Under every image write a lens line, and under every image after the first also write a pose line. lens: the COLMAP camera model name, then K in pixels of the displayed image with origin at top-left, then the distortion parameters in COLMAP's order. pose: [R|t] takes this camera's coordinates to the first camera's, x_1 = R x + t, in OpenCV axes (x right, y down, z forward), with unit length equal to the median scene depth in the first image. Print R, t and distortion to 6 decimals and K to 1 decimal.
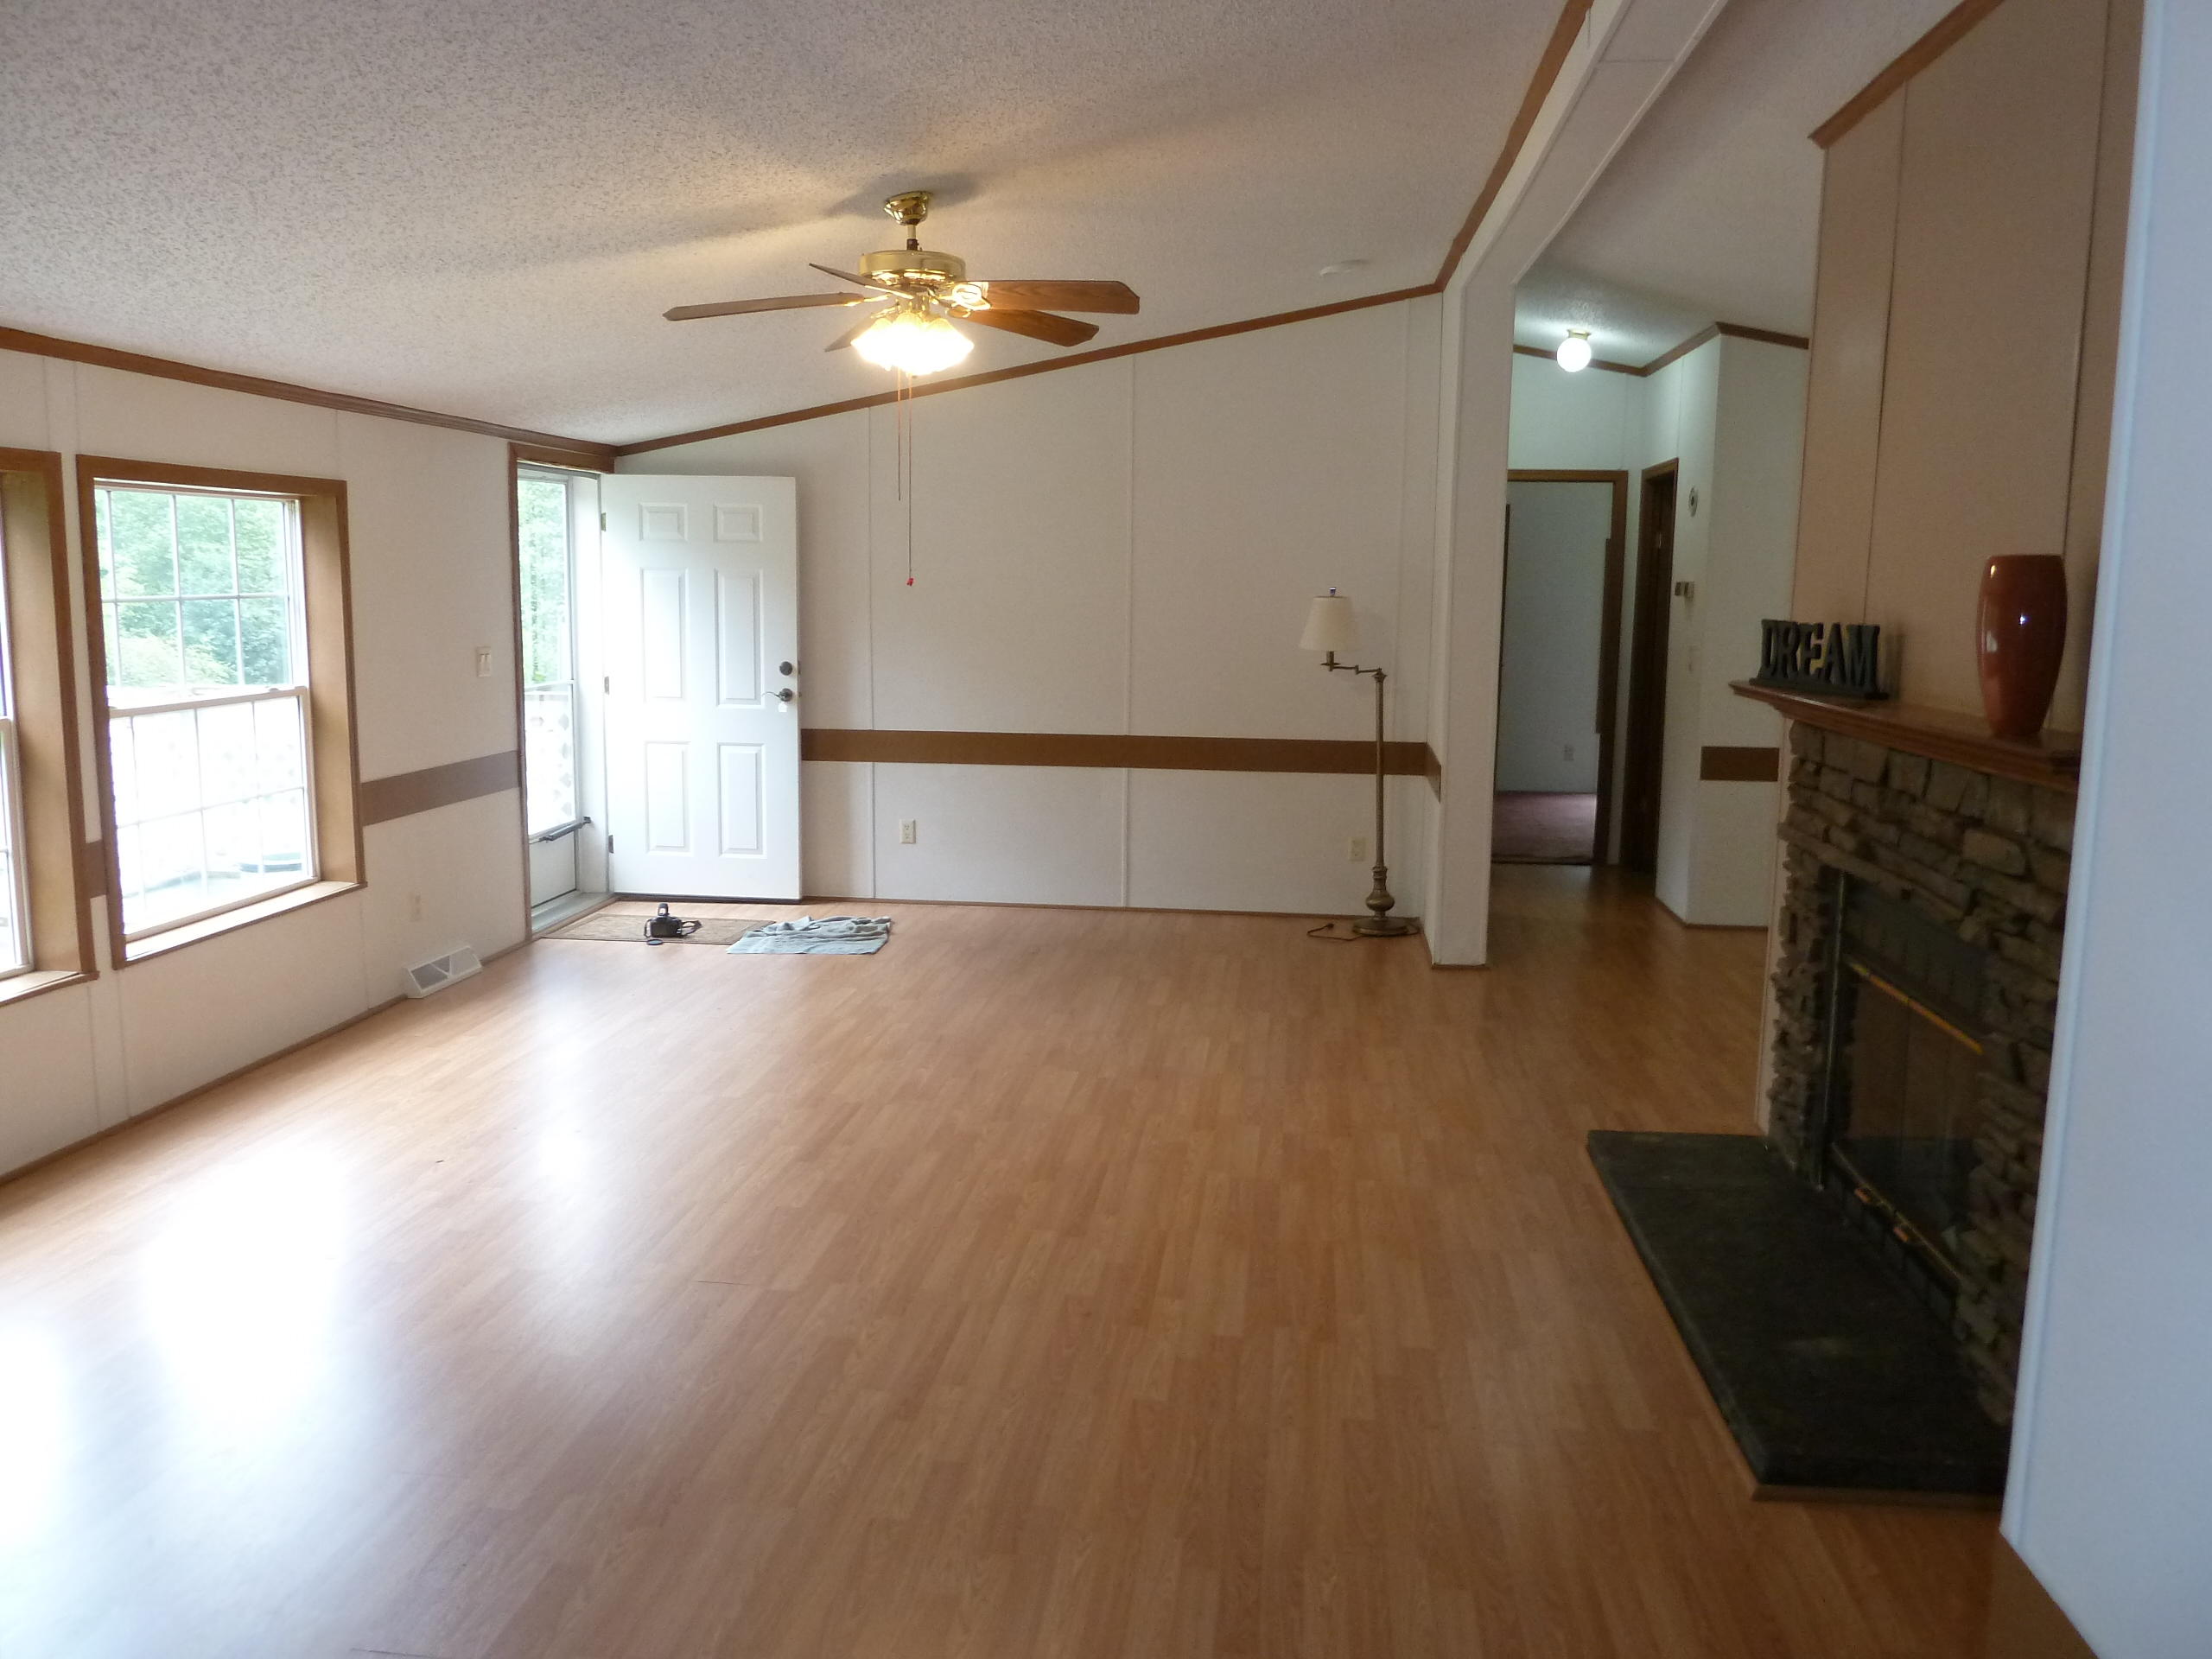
lens RADIAL K [[1720.4, 0, 1105.2], [0, 1720.4, 828.2], [0, 0, 1]] dist [0.003602, 0.002693]
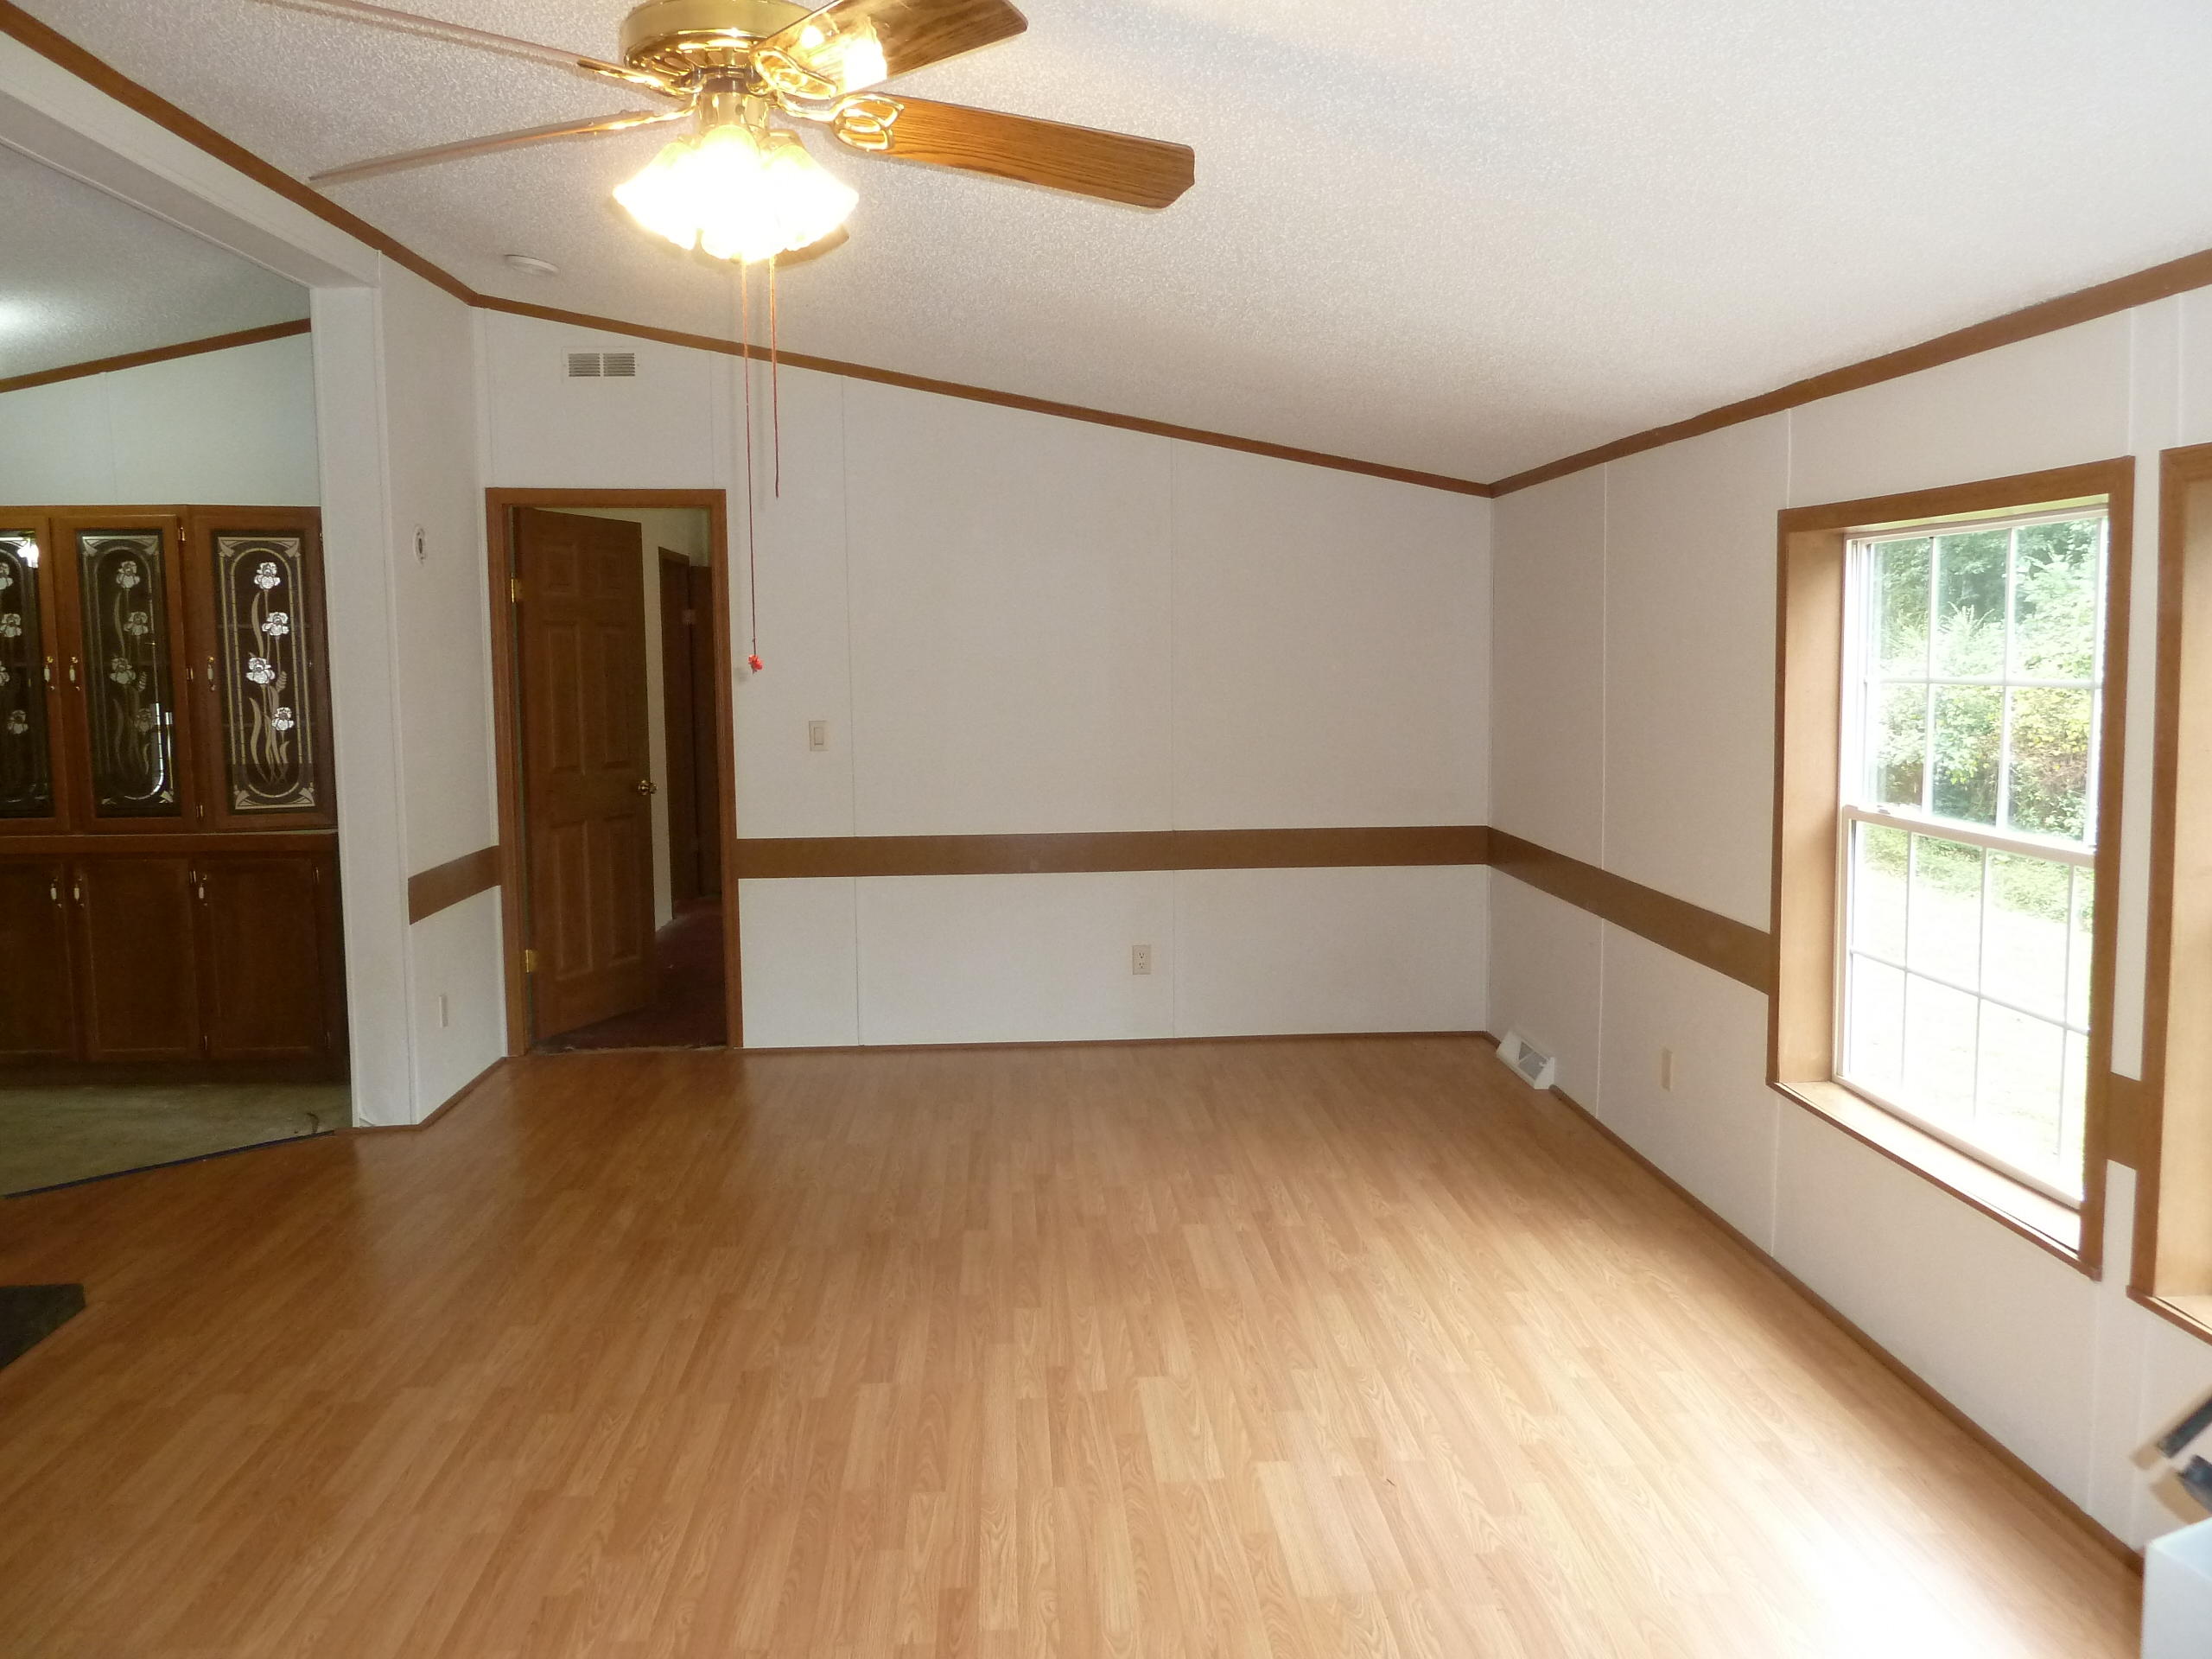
lens RADIAL K [[1720.4, 0, 1107.7], [0, 1720.4, 825.3], [0, 0, 1]] dist [0.003602, 0.002693]
pose [[-0.984265, 0.023913, -0.175075, -0.151716], [-0.019738, 0.969720, 0.243419, -0.270967], [0.175595, 0.243044, -0.953989, 1.842134]]
